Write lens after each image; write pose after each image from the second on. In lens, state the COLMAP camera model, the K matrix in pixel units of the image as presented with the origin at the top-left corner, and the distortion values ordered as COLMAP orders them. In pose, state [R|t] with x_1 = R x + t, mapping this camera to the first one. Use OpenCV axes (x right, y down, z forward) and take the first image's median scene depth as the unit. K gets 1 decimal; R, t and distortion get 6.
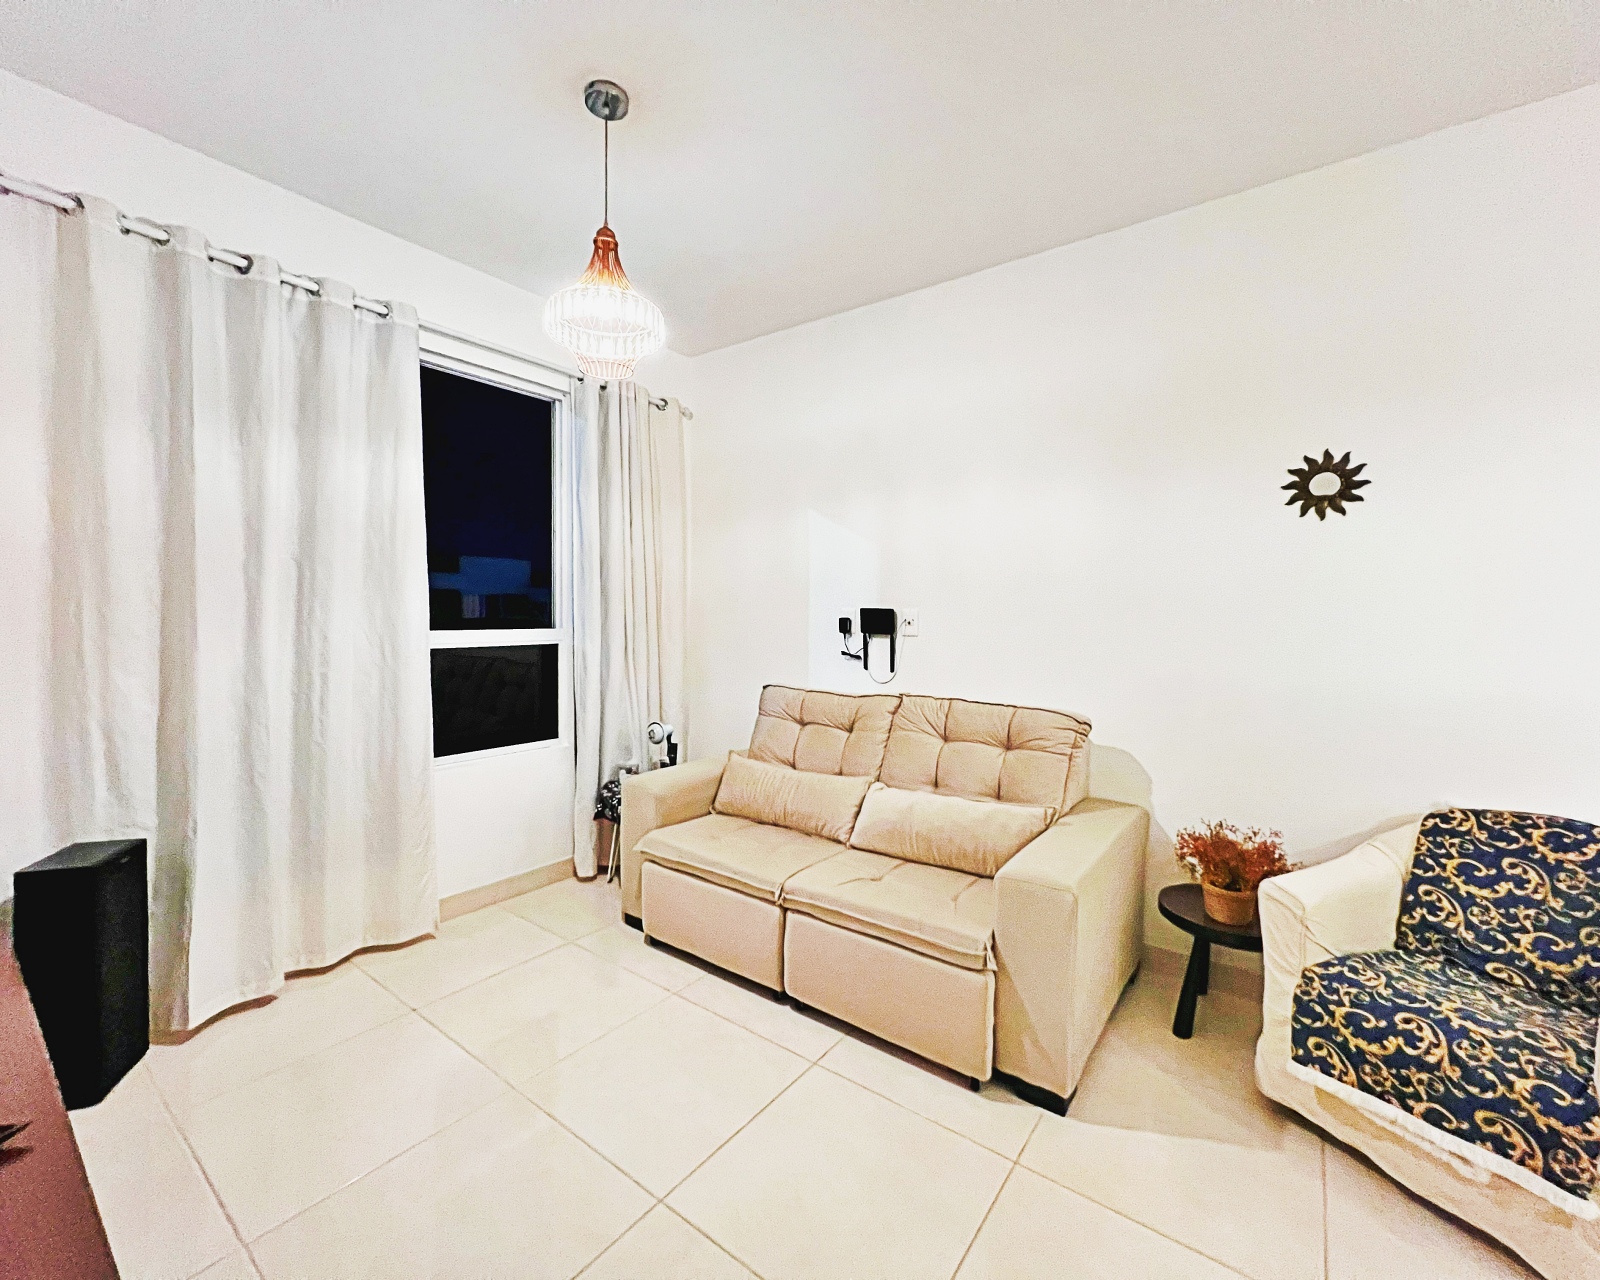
lens RADIAL K [[684.9, 0, 799.7], [0, 684.9, 636.6], [0, 0, 1]] dist [-0.002167, 0.001225]
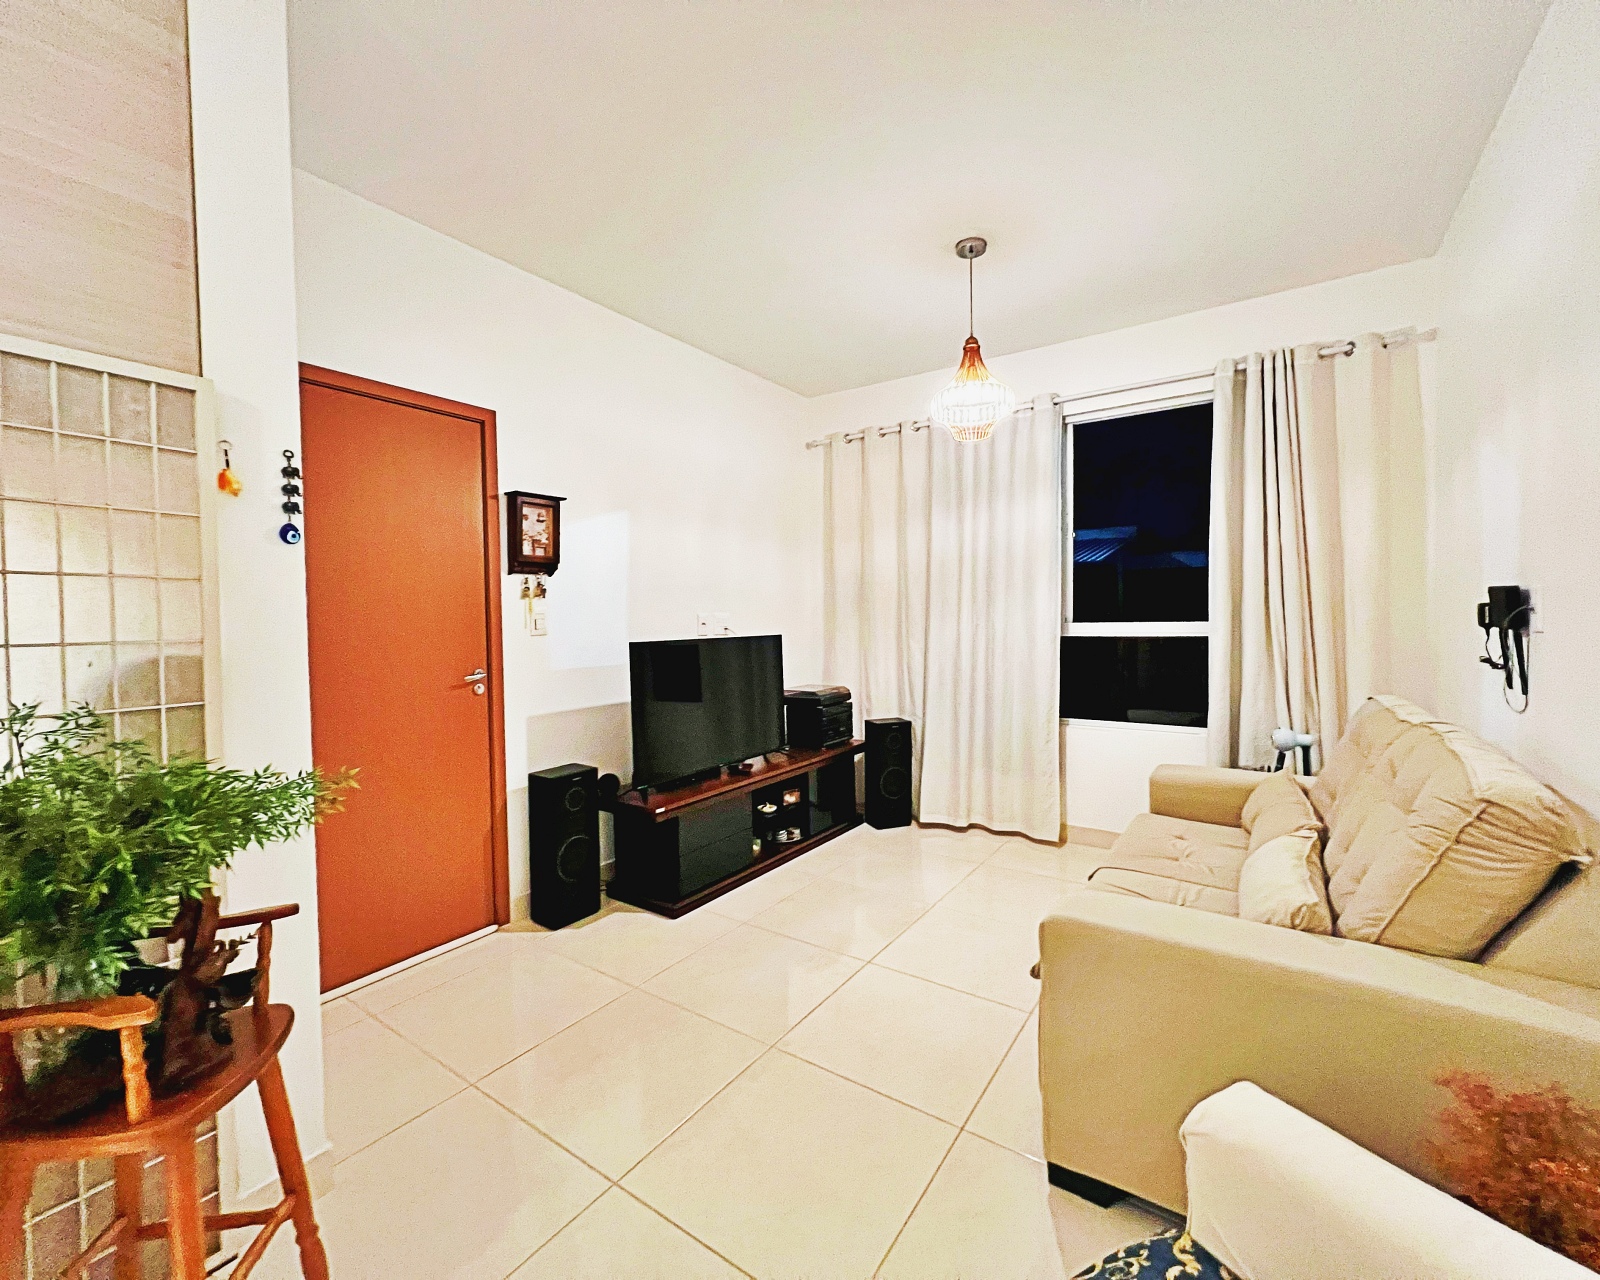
lens RADIAL K [[684.9, 0, 799.7], [0, 684.9, 636.6], [0, 0, 1]] dist [-0.002167, 0.001225]
pose [[0.037261, 0.018581, -0.999133, 0.779918], [-0.021124, 0.999618, 0.017803, 0.006044], [0.999082, 0.020442, 0.037639, 0.411062]]
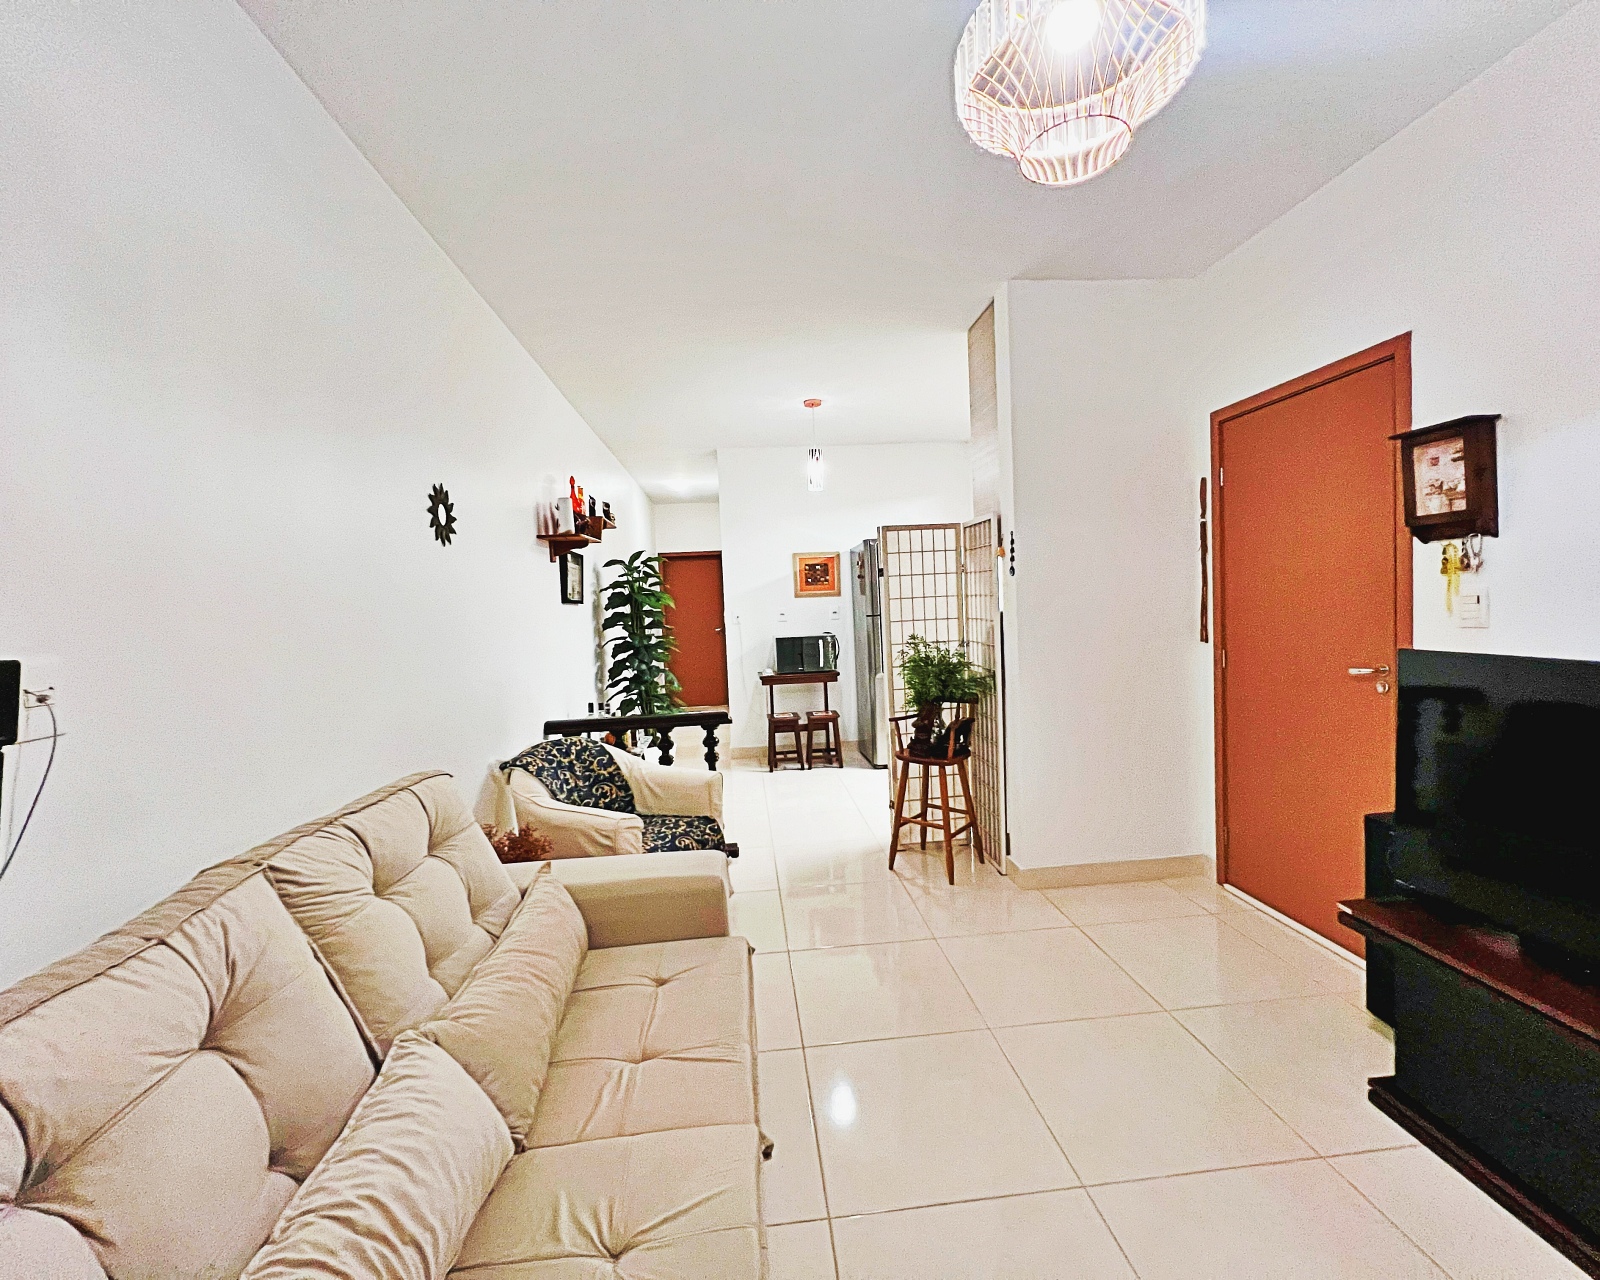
lens RADIAL K [[684.9, 0, 799.7], [0, 684.9, 636.6], [0, 0, 1]] dist [-0.002167, 0.001225]
pose [[-0.668722, -0.020248, 0.743237, -0.365192], [0.059544, 0.994960, 0.080679, -0.059158], [-0.741125, 0.098207, -0.664146, 1.047907]]
